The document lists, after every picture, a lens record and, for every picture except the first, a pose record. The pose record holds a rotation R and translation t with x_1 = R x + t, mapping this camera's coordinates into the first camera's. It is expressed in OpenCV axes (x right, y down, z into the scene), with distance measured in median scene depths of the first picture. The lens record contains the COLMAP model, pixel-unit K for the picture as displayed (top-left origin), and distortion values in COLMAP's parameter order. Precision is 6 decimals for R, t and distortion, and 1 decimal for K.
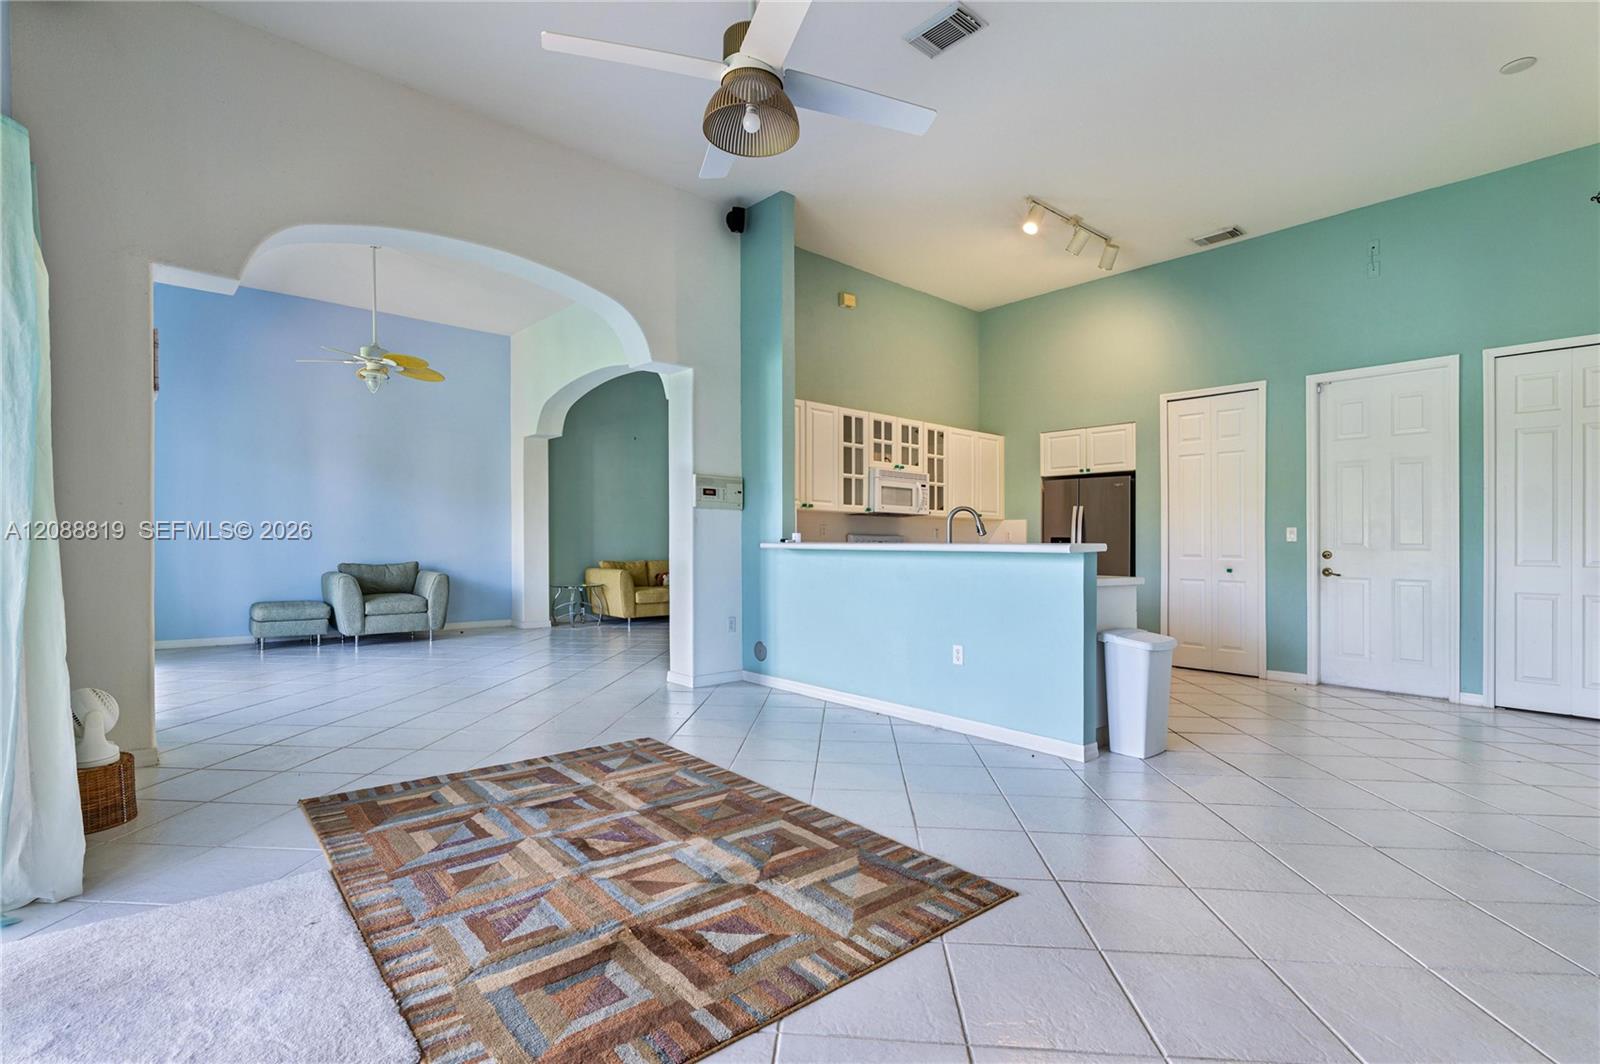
lens RADIAL K [[746.4, 0, 801.8], [0, 746.4, 549.1], [0, 0, 1]] dist [0.001264, 0.000145]
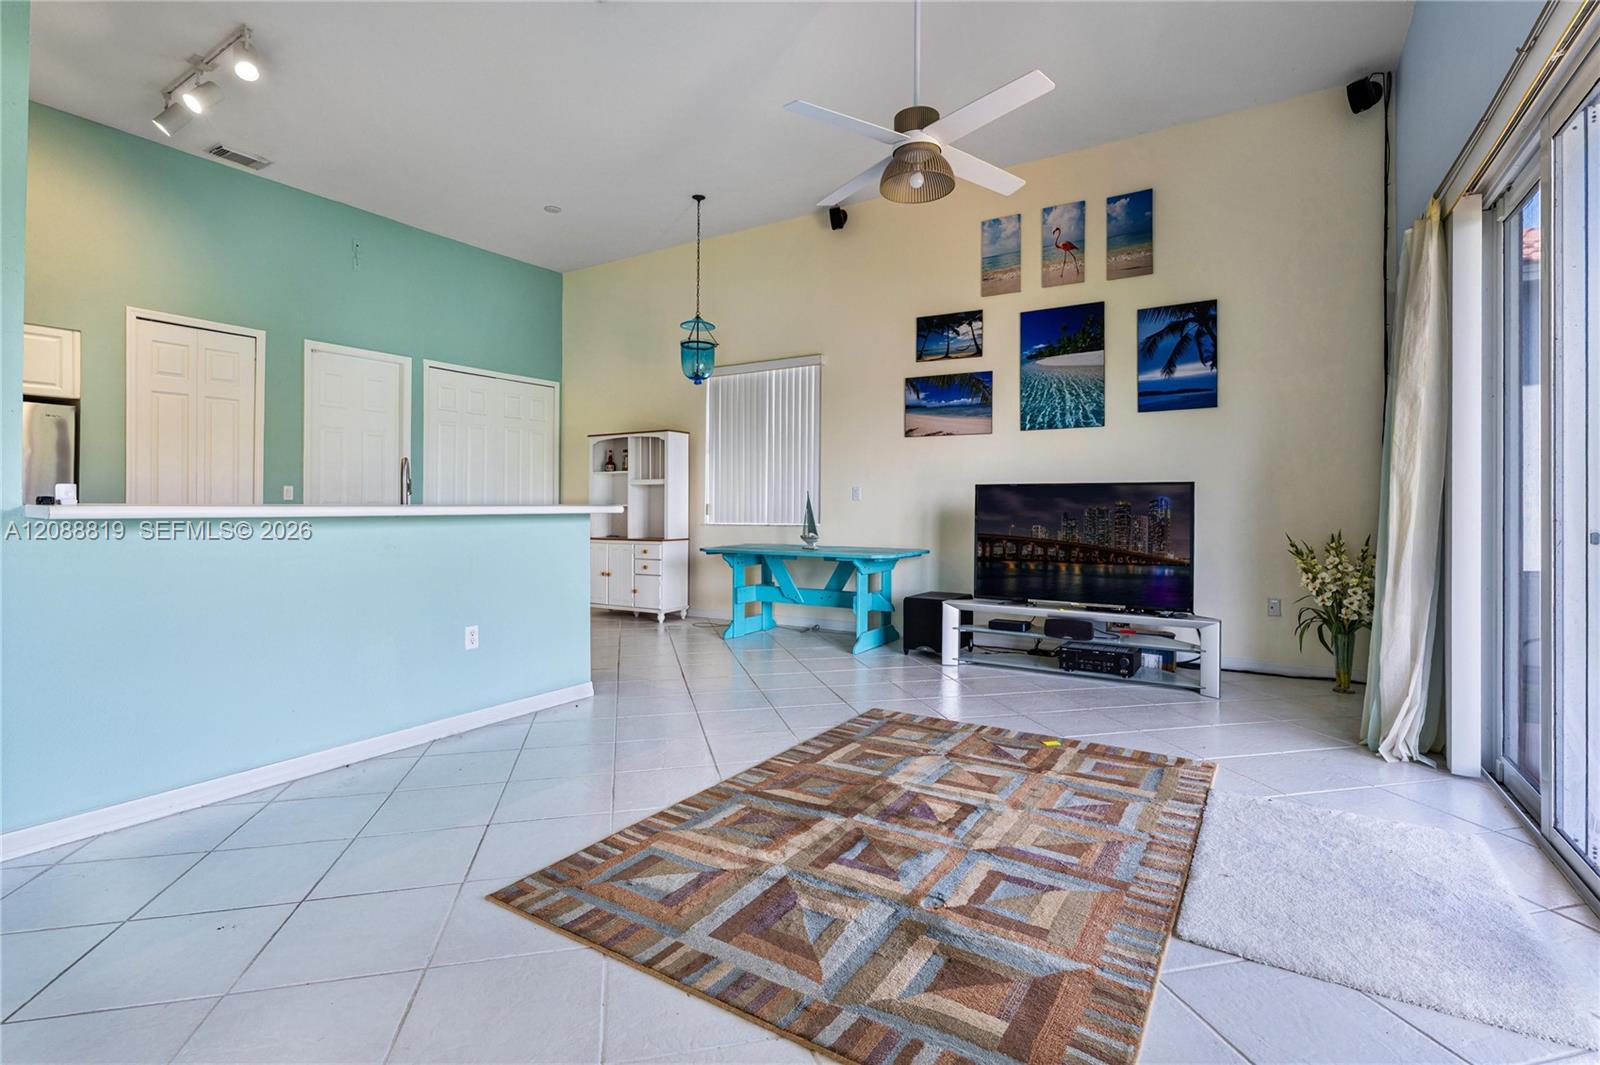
lens RADIAL K [[736.0, 0, 805.4], [0, 736.0, 506.6], [0, 0, 1]] dist [0.001470, 0.000305]
pose [[-0.290492, -0.007321, 0.956850, -0.487291], [0.003592, 0.999955, 0.008741, -0.008595], [-0.956871, 0.005977, -0.290452, 0.618680]]
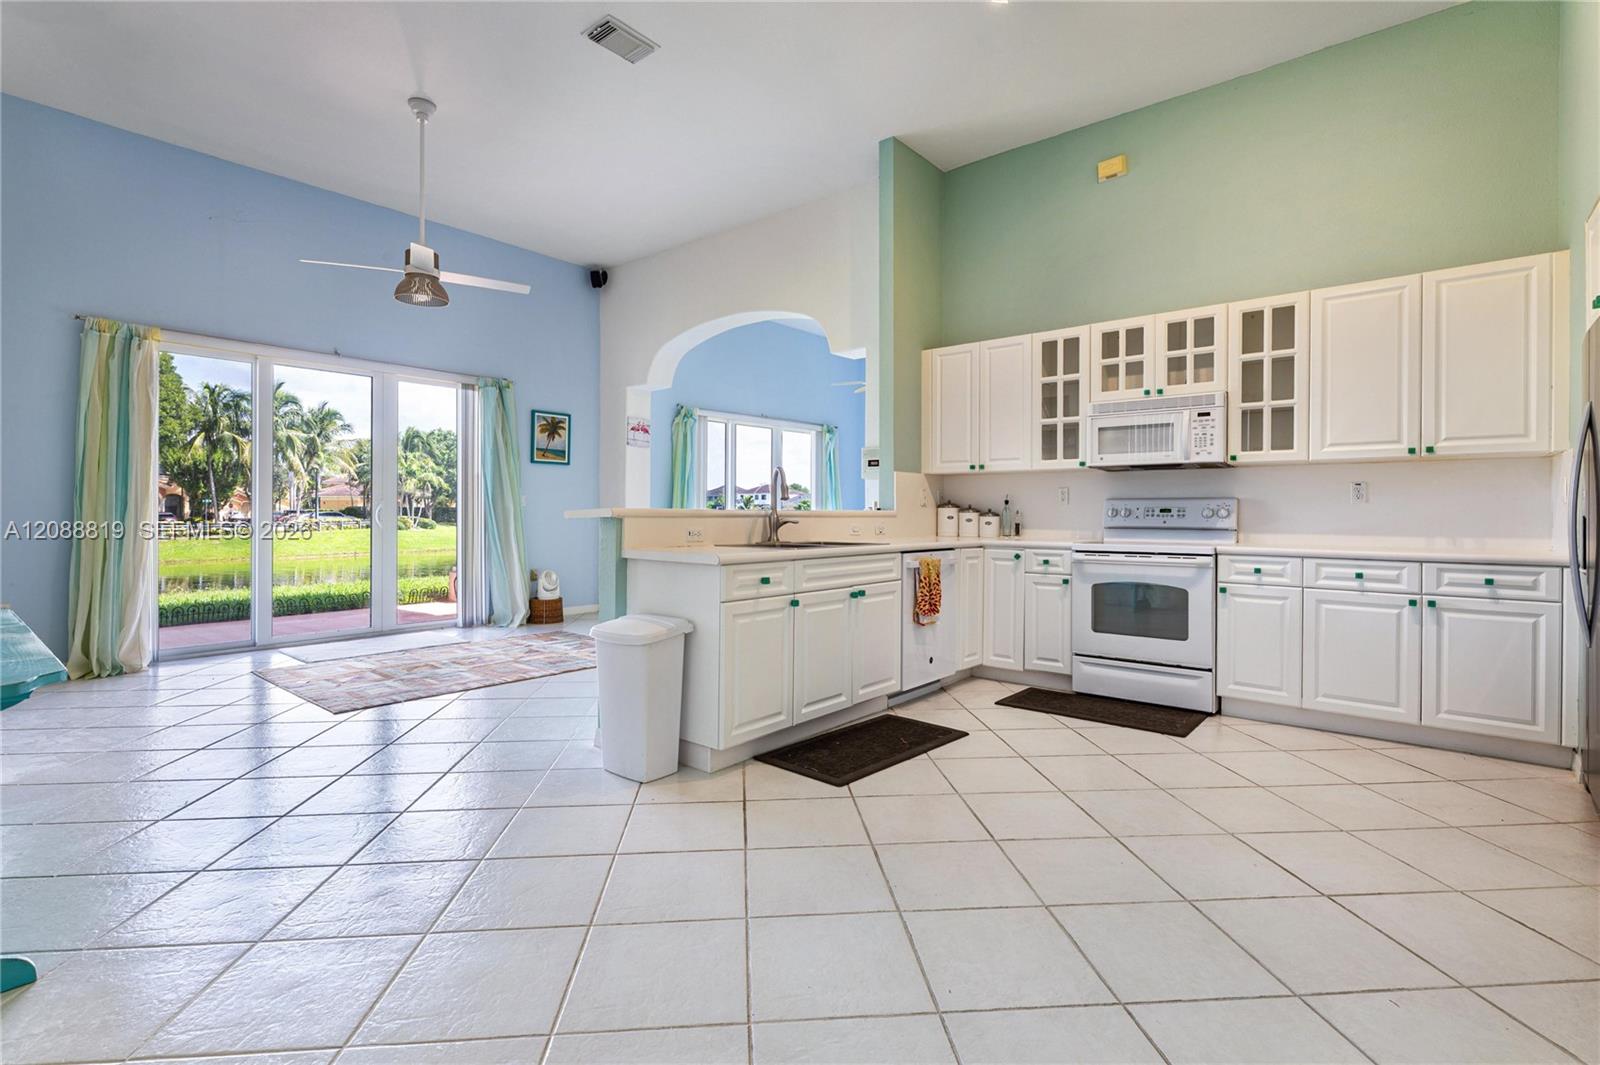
lens RADIAL K [[752.7, 0, 811.6], [0, 752.7, 509.8], [0, 0, 1]] dist [0.000461, -0.000681]
pose [[0.161540, -0.010743, -0.986808, 0.802209], [-0.006693, 0.999906, -0.011982, 0.000697], [0.986843, 0.008540, 0.161453, 0.678282]]
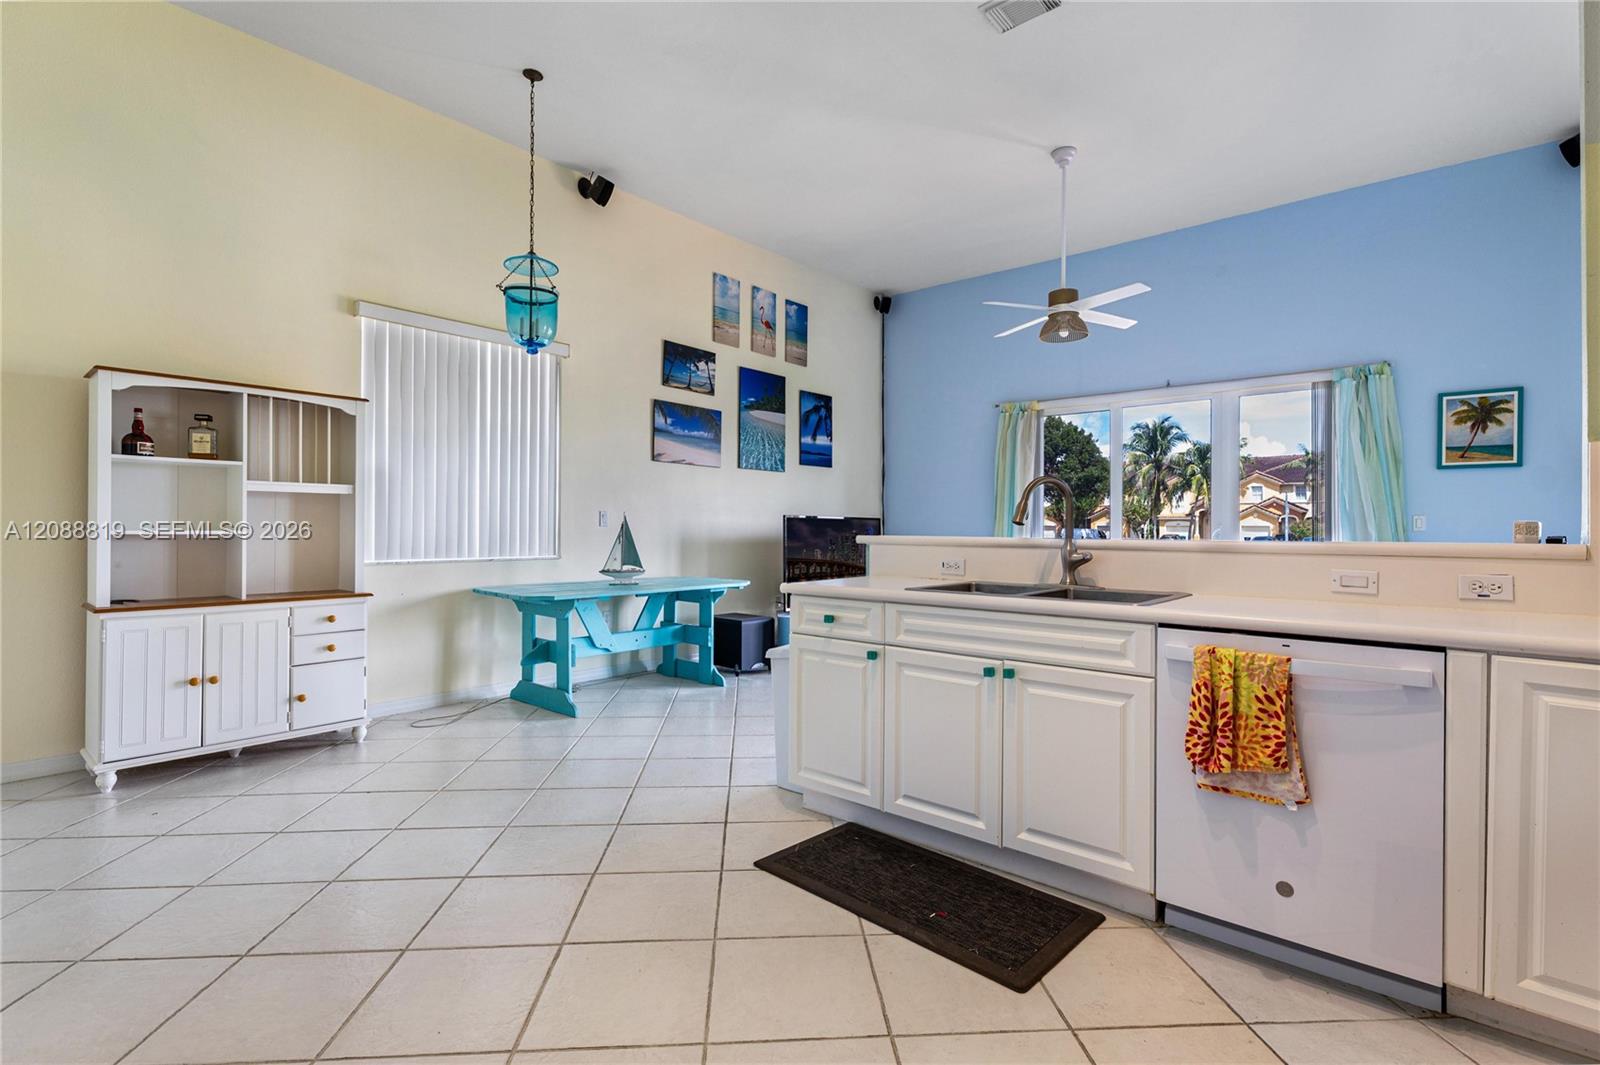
lens RADIAL K [[759.4, 0, 804.0], [0, 759.4, 524.9], [0, 0, 1]] dist [0.000458, 0.000206]
pose [[-0.992280, -0.014206, -0.123204, 0.350182], [-0.014161, 0.999899, -0.001244, -0.012448], [0.123209, 0.000510, -0.992381, 1.191354]]
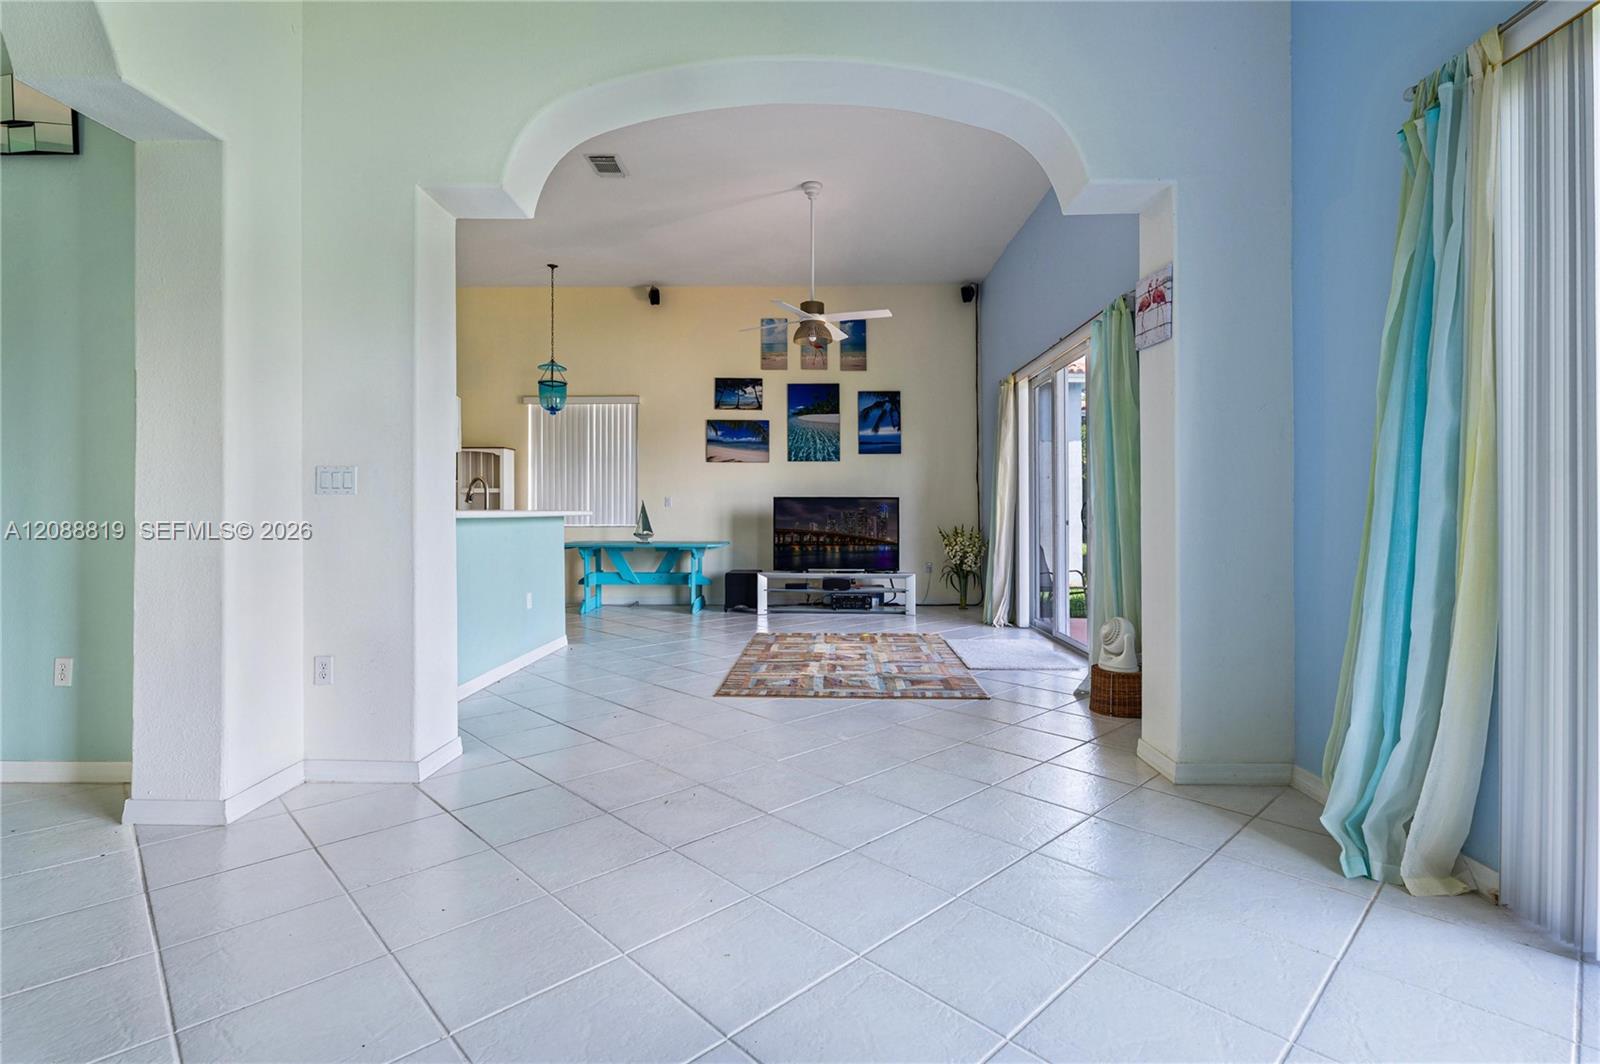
lens RADIAL K [[755.7, 0, 801.2], [0, 755.7, 507.6], [0, 0, 1]] dist [-0.001331, 0.001289]
pose [[-0.735097, -0.002592, 0.677957, -0.676294], [0.000121, 0.999992, 0.003955, -0.012311], [-0.677962, 0.002990, -0.735091, 1.129493]]
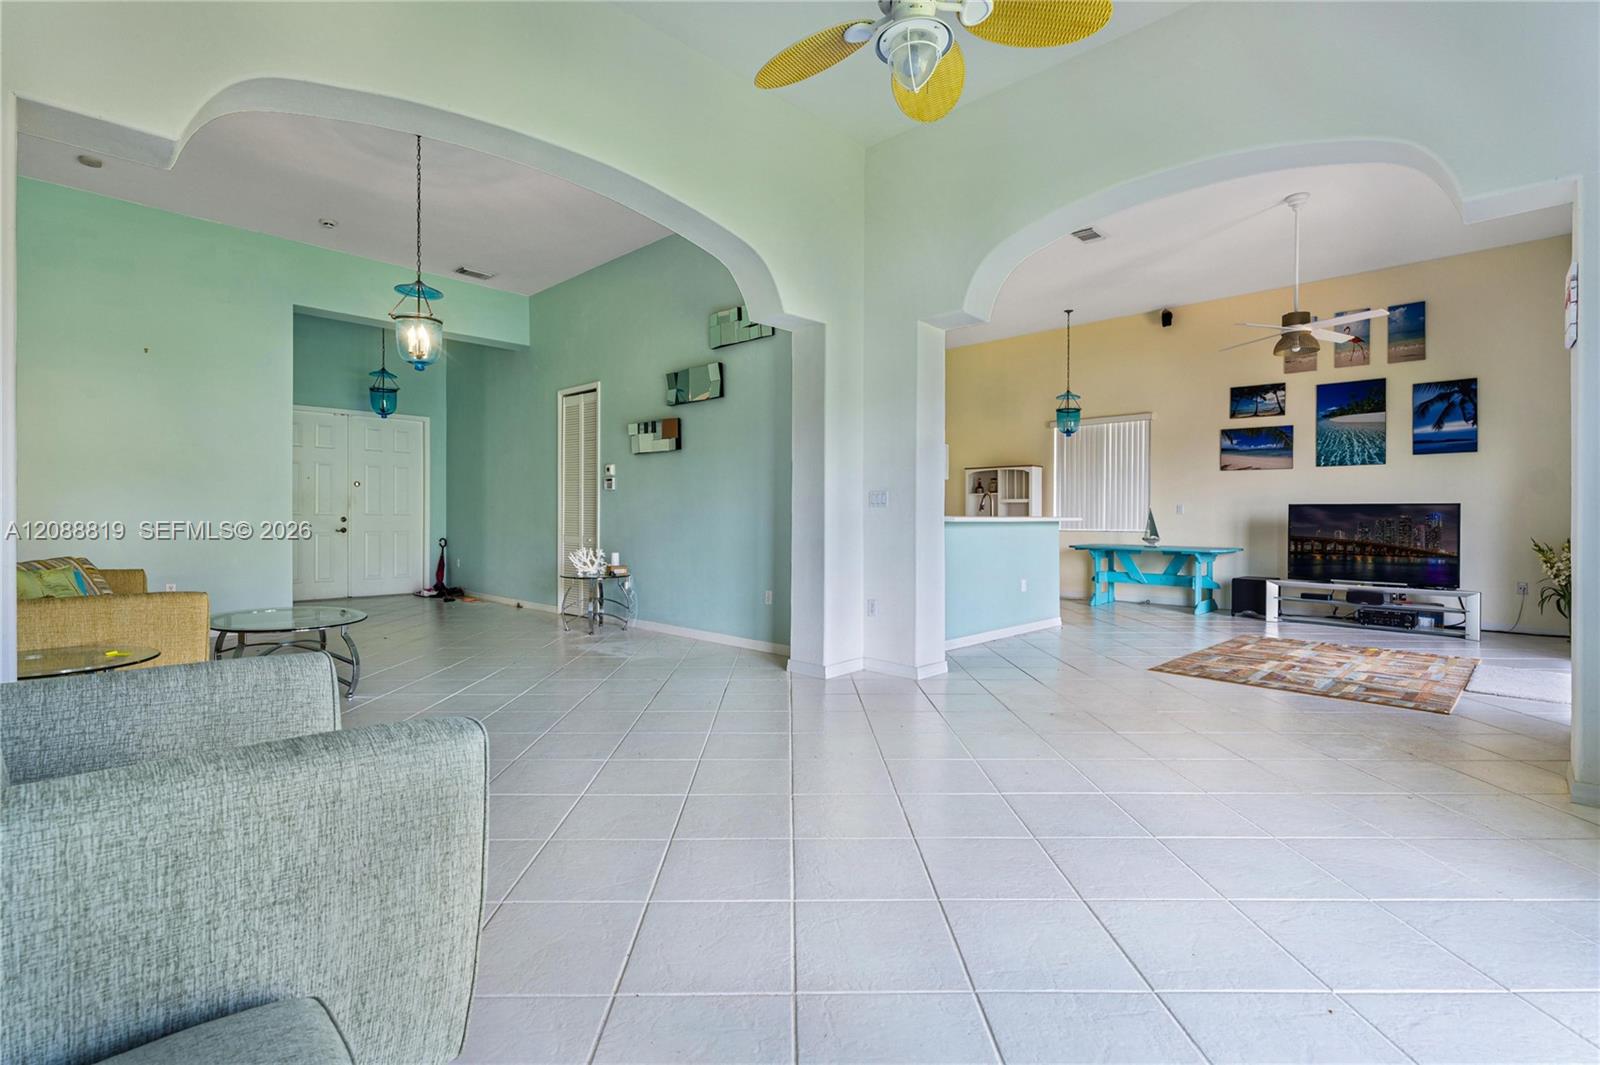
lens RADIAL K [[730.6, 0, 800.3], [0, 730.6, 520.2], [0, 0, 1]] dist [-0.001204, -0.000954]
pose [[-0.073927, -0.011224, 0.997201, -0.933668], [0.001534, 0.999934, 0.011369, -0.013562], [-0.997263, 0.002370, -0.073905, 1.122010]]
